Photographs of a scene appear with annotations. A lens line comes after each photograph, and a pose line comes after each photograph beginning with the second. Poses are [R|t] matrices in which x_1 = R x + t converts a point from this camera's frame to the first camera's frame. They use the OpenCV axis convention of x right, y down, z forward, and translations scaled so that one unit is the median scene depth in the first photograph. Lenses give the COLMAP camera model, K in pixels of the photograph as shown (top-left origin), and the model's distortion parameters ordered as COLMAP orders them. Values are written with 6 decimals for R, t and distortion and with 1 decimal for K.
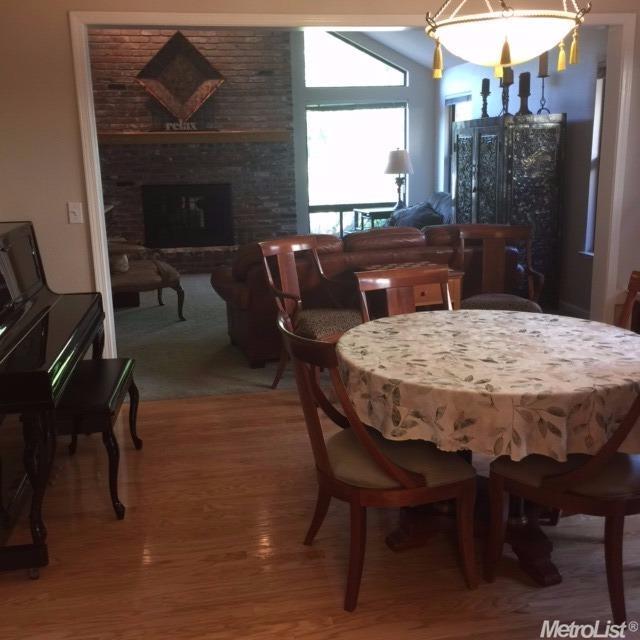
lens RADIAL K [[765.6, 0, 319.5], [0, 765.6, 322.7], [0, 0, 1]] dist [0.097242, 0.000000]
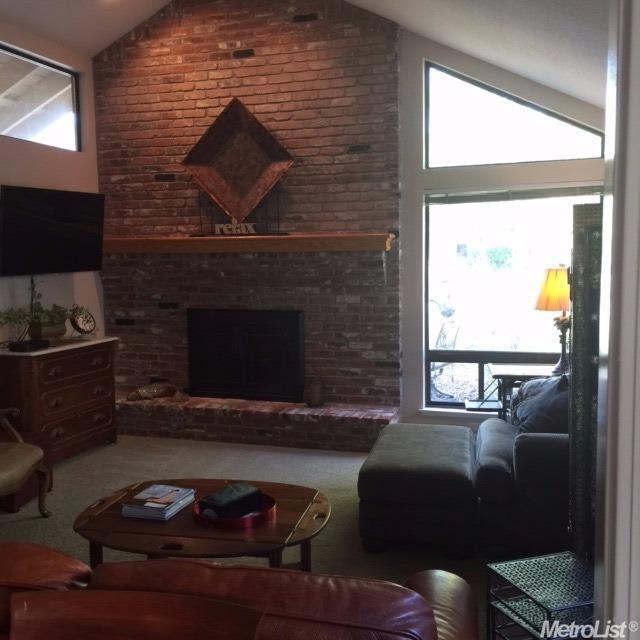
lens RADIAL K [[765.6, 0, 319.1], [0, 765.6, 315.1], [0, 0, 1]] dist [0.097242, 0.000000]
pose [[0.876520, 0.054859, -0.478229, 0.218805], [-0.114254, 0.988804, -0.095982, -0.117438], [0.467610, 0.138770, 0.872974, 0.435581]]
